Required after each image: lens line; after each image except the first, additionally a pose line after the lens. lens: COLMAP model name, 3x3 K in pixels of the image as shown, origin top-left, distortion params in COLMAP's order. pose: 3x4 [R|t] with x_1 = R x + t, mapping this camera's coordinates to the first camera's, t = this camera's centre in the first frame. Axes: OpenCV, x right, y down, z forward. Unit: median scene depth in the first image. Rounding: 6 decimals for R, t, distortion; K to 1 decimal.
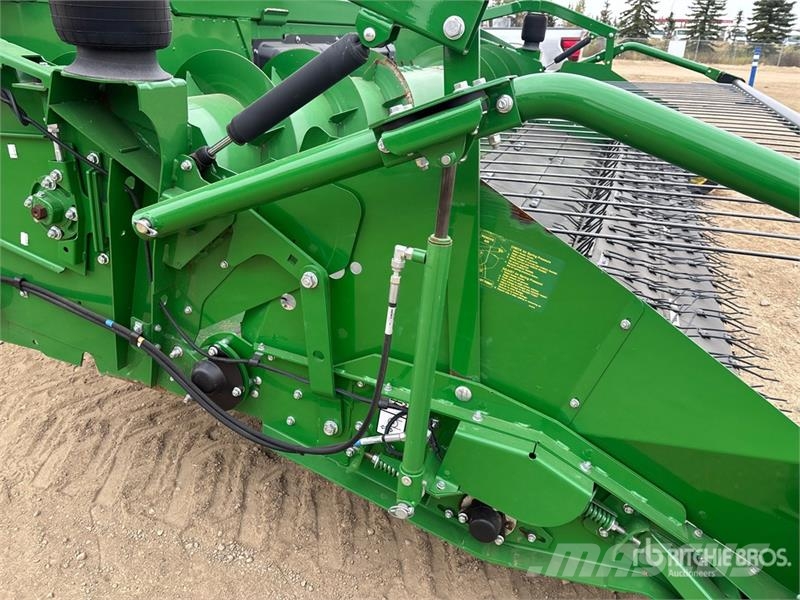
lens RADIAL K [[609.6, 0, 409.7], [0, 609.6, 305.3], [0, 0, 1]] dist [0.024337, -0.006939]
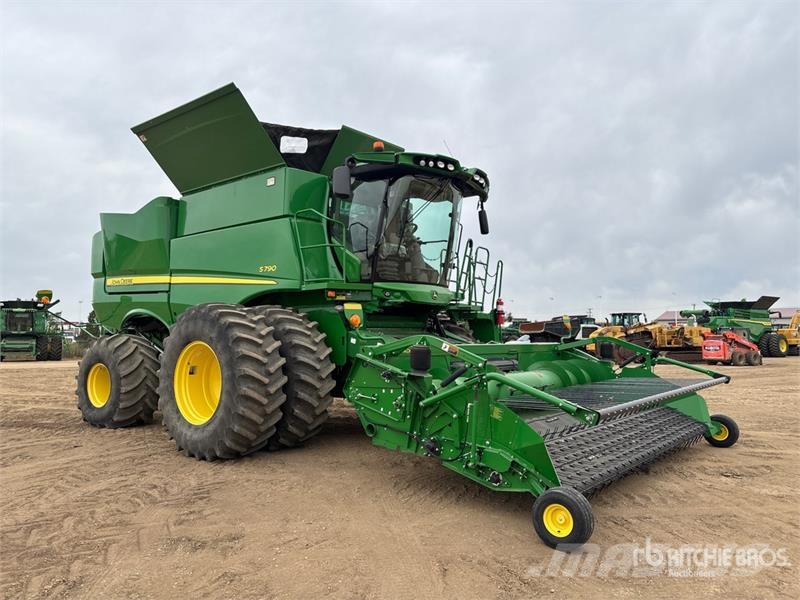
lens RADIAL K [[610.2, 0, 416.0], [0, 610.2, 285.5], [0, 0, 1]] dist [0.017799, 0.005654]
pose [[0.950199, -0.054906, -0.306768, 0.888861], [-0.101249, 0.876569, -0.470505, 1.120812], [0.294737, 0.478133, 0.827356, -2.912458]]
